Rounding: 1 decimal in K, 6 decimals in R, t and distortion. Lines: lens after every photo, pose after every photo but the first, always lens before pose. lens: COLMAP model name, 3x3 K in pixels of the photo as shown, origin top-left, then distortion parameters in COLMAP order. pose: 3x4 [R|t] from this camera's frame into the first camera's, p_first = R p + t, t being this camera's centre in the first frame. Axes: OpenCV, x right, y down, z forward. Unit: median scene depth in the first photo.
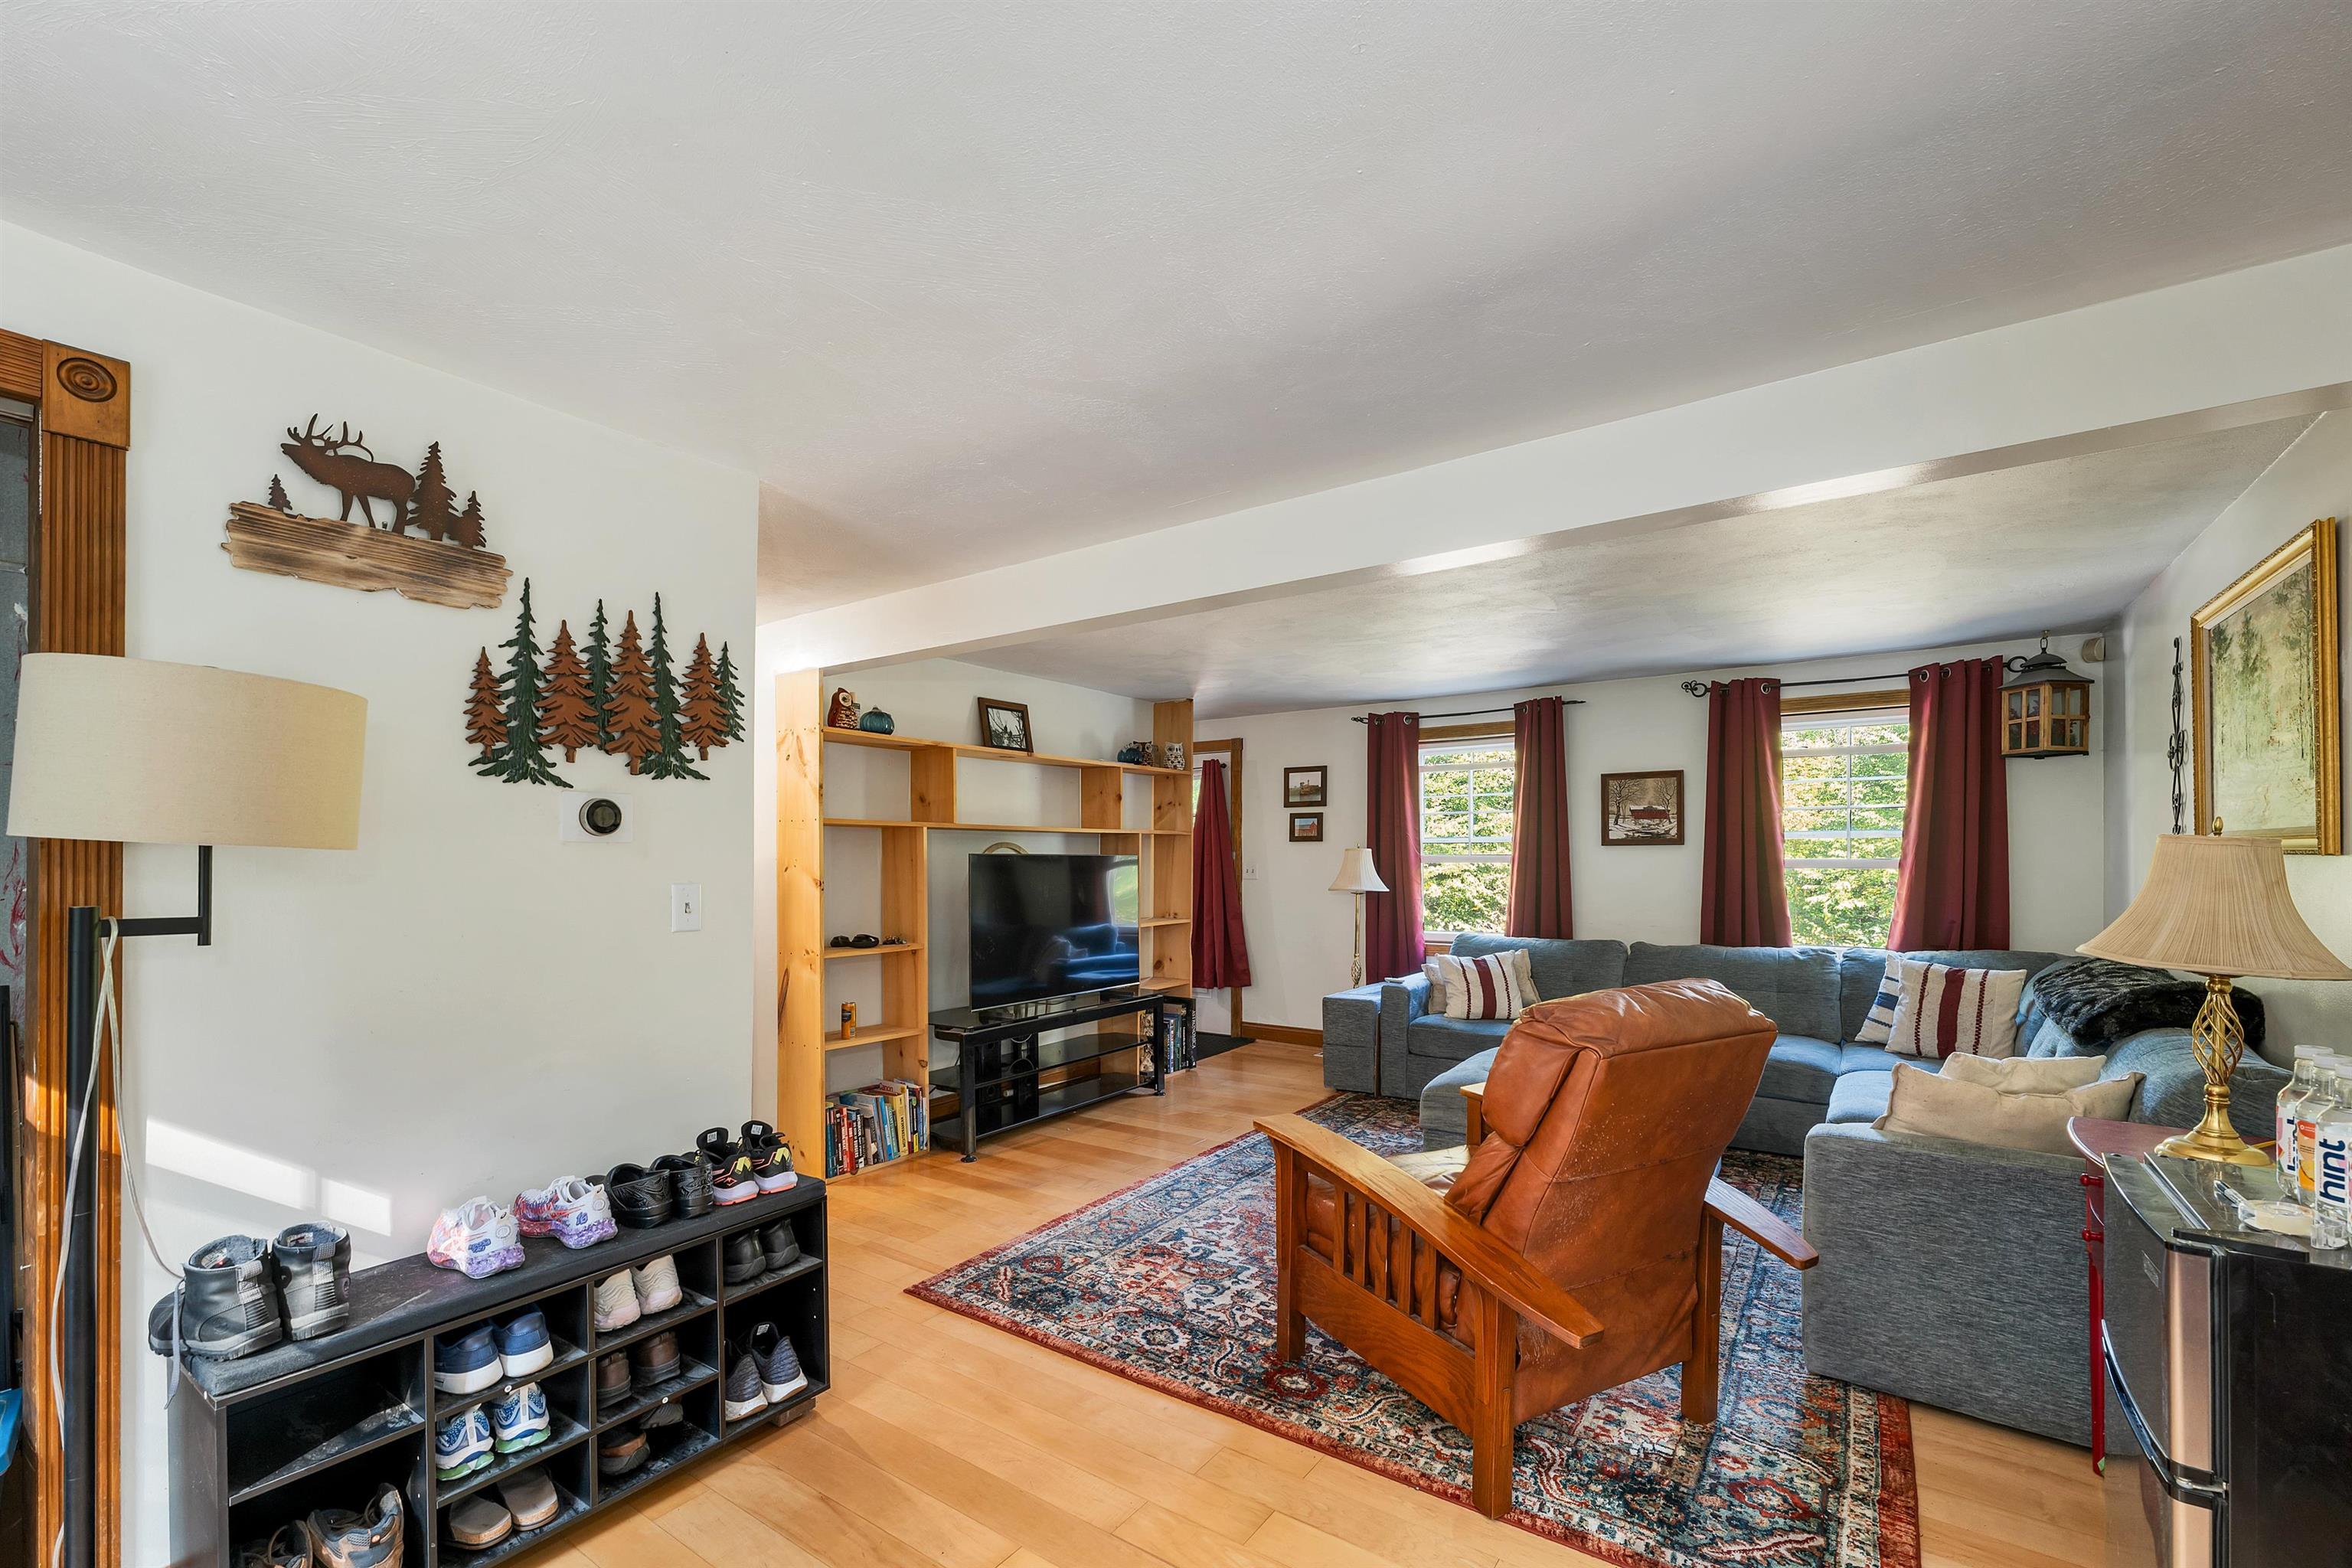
lens RADIAL K [[982.2, 0, 1179.6], [0, 982.2, 856.3], [0, 0, 1]] dist [0.000287, -0.000031]
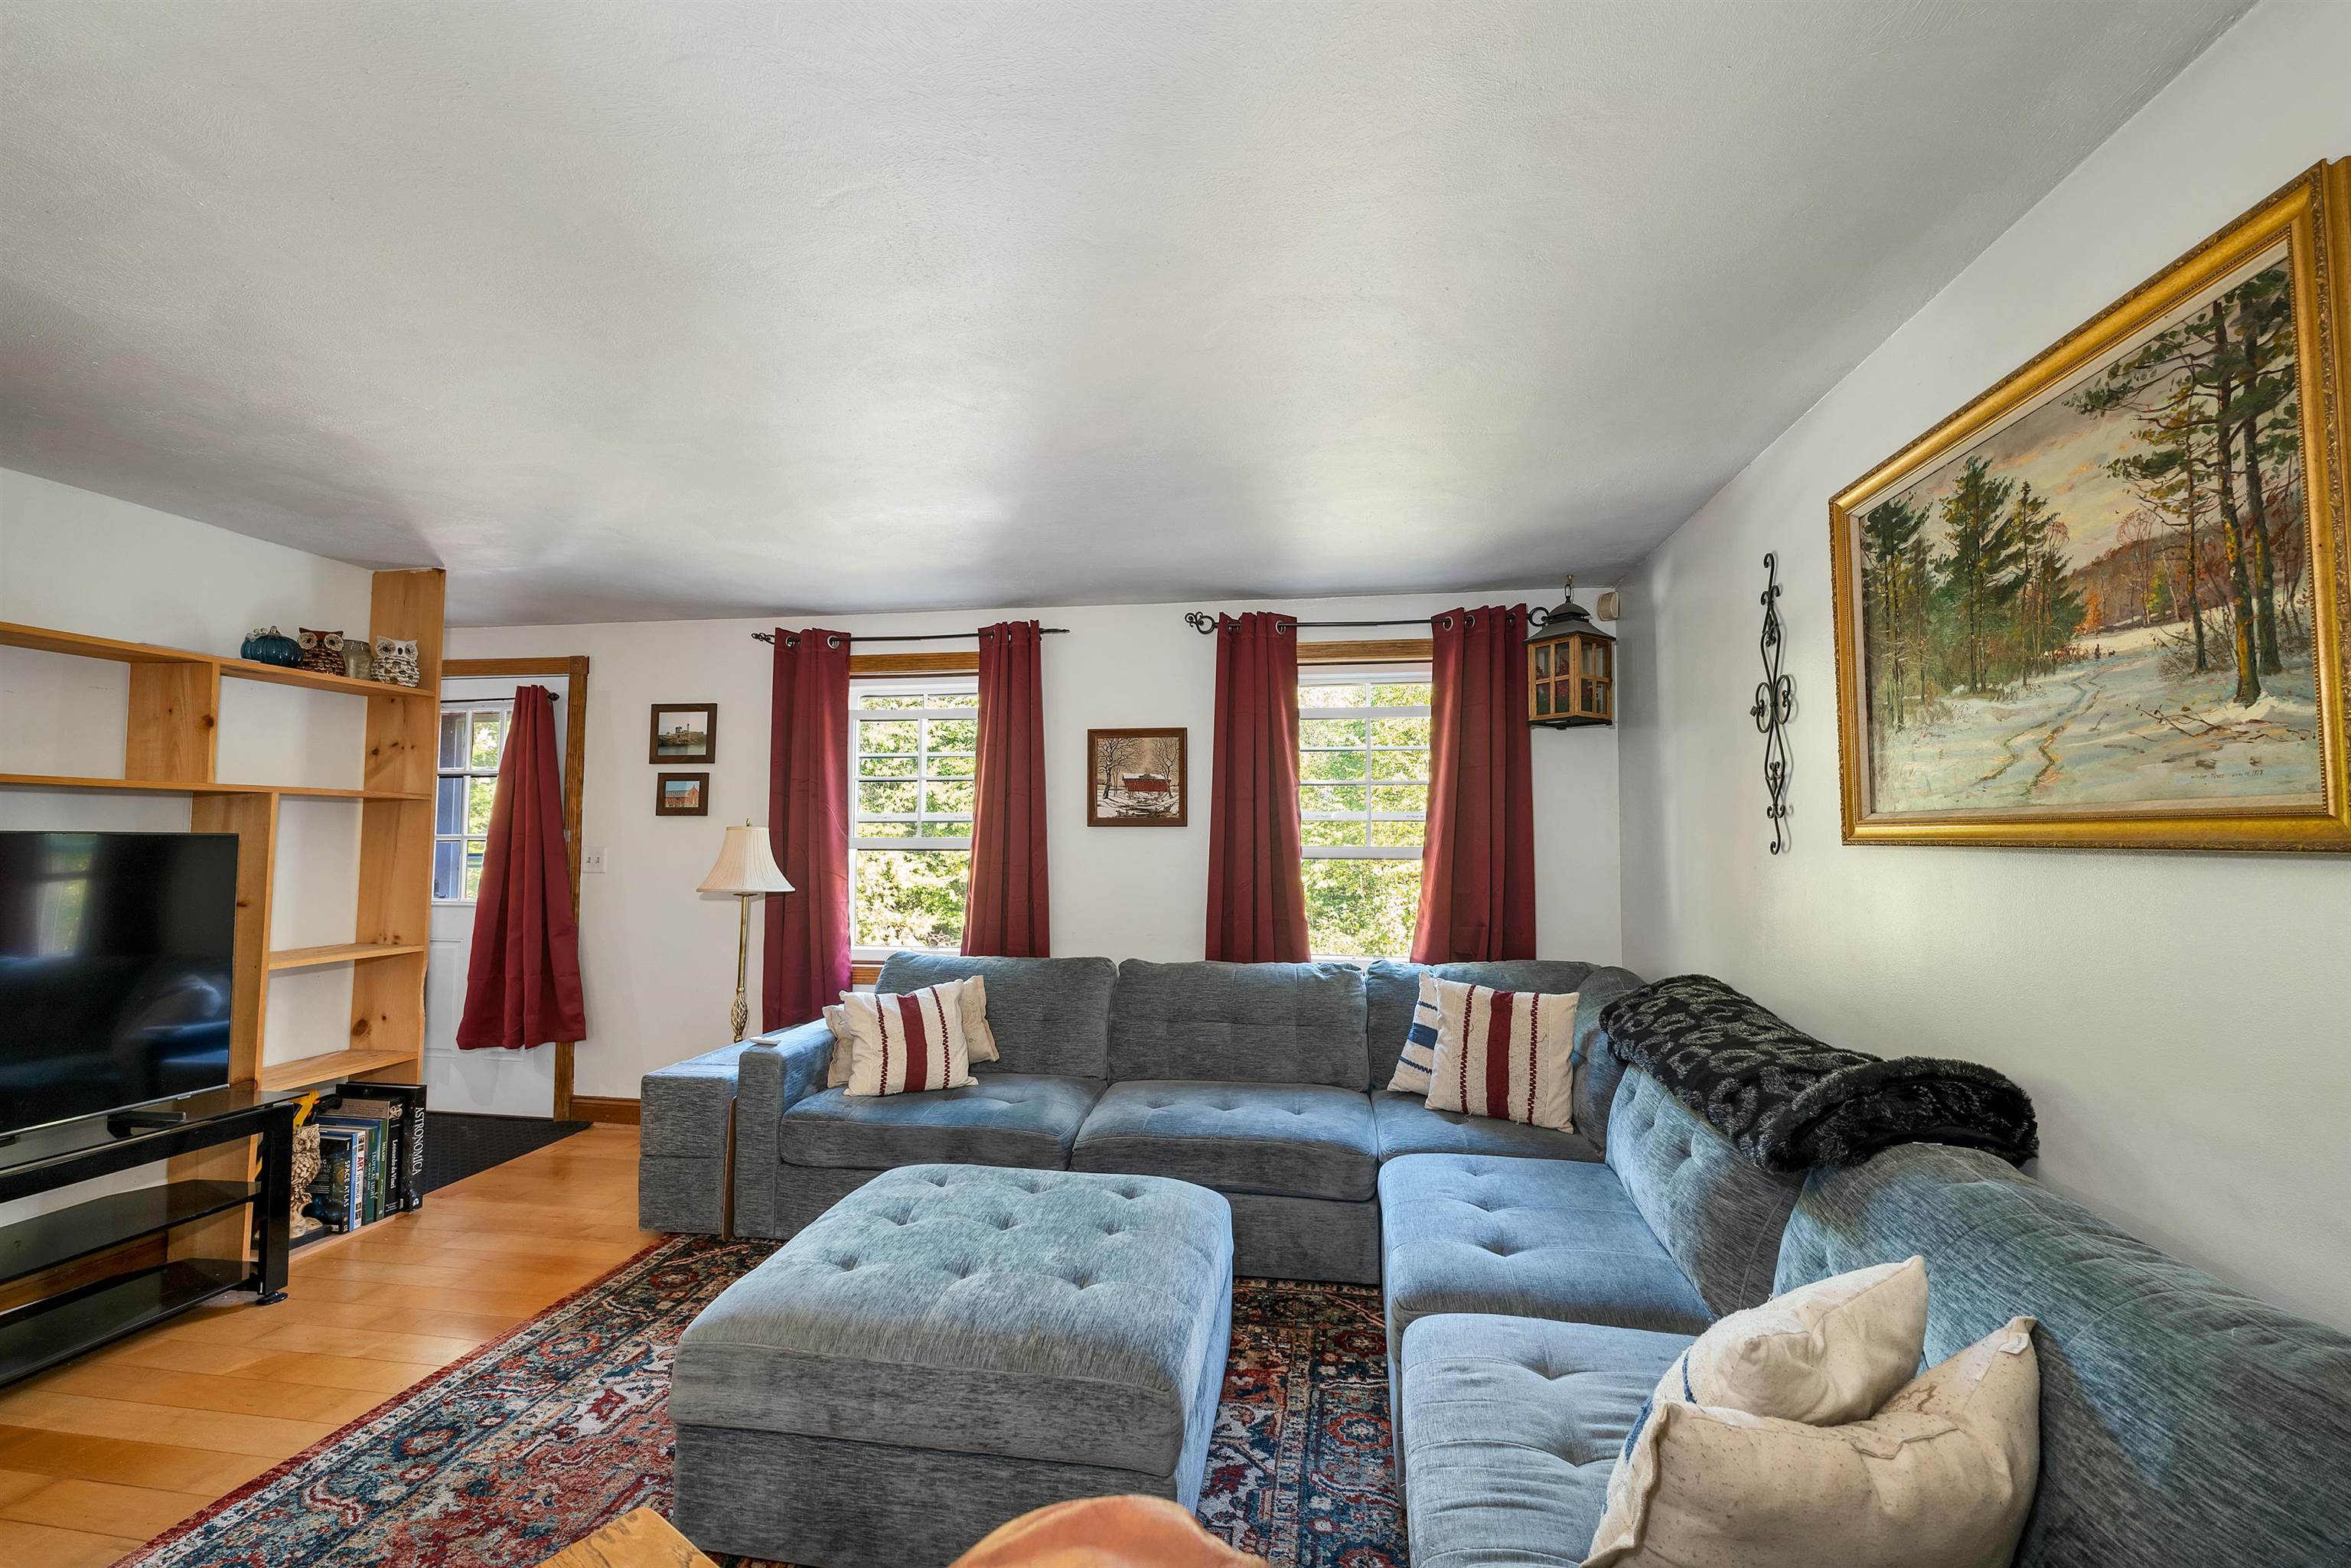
lens RADIAL K [[963.6, 0, 1165.5], [0, 963.6, 792.2], [0, 0, 1]] dist [0.000690, 0.000508]
pose [[0.903016, 0.027630, 0.428717, 0.181260], [-0.006915, 0.998735, -0.049800, -0.001031], [-0.429551, 0.042005, 0.902065, 0.339186]]
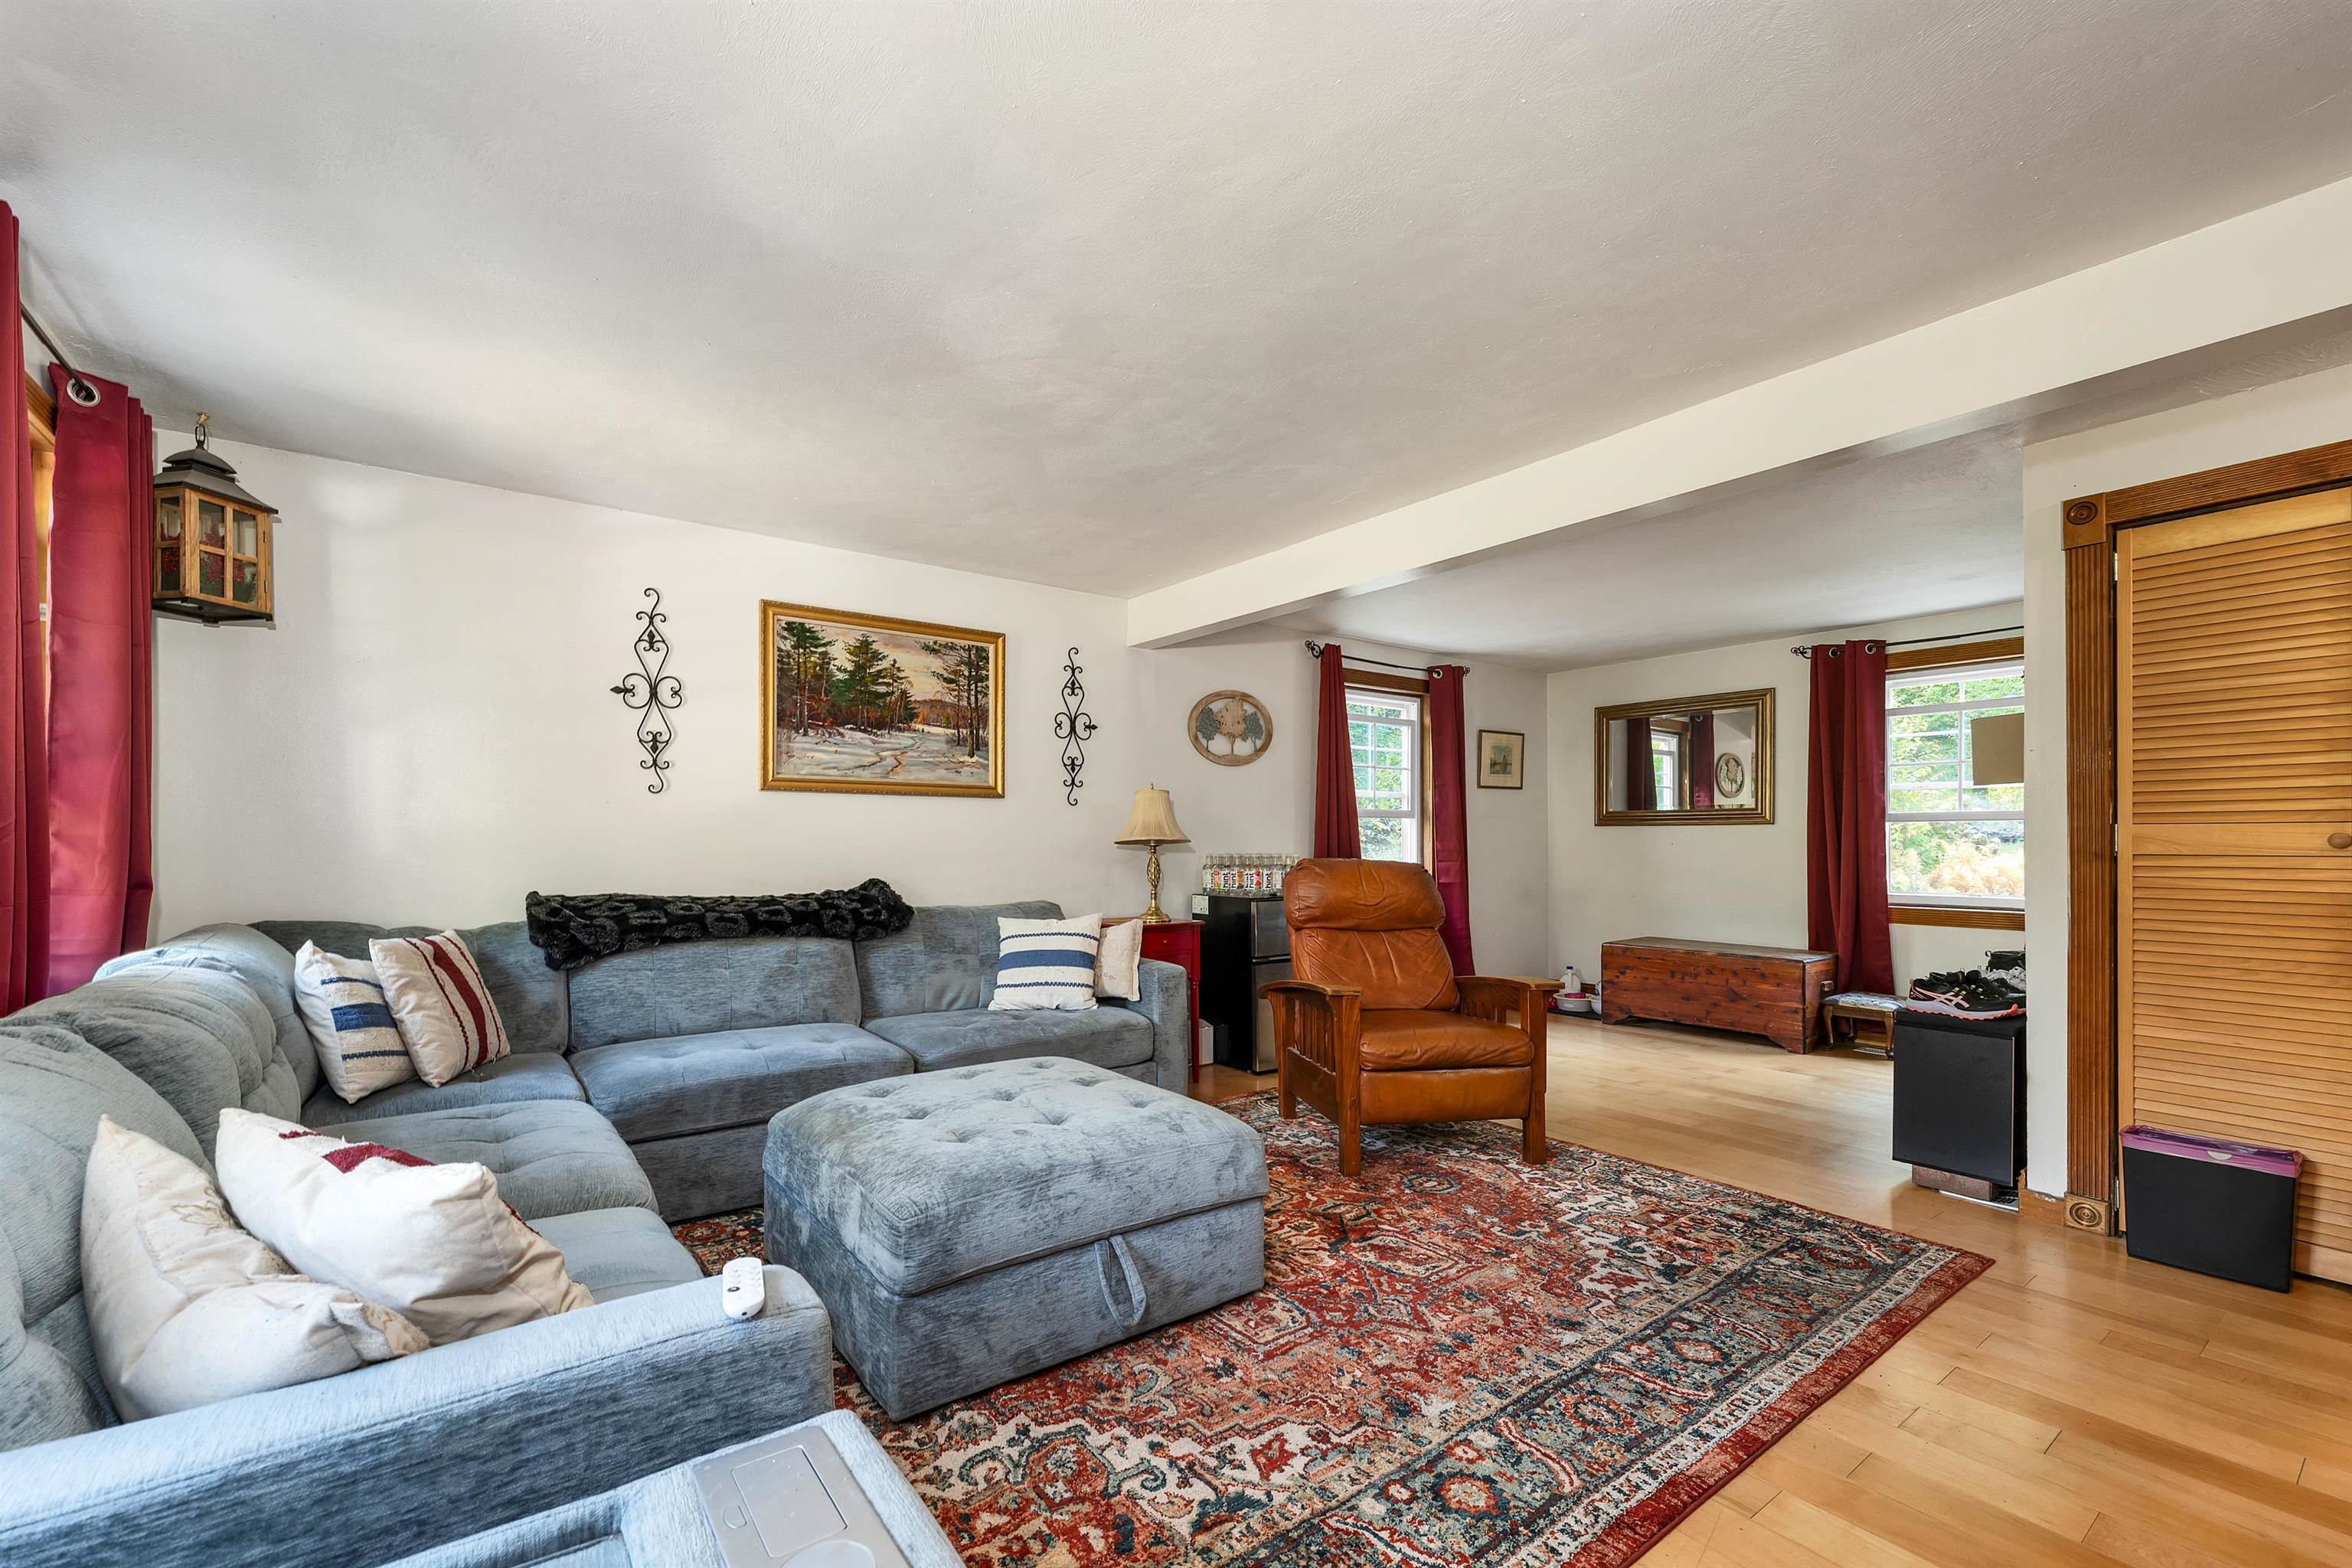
lens RADIAL K [[986.4, 0, 1163.7], [0, 986.4, 845.8], [0, 0, 1]] dist [-0.000500, 0.000127]
pose [[-0.948312, 0.001073, 0.317337, 0.078912], [0.002084, 0.999994, 0.002849, 0.038331], [-0.317332, 0.003363, -0.948309, 1.151980]]
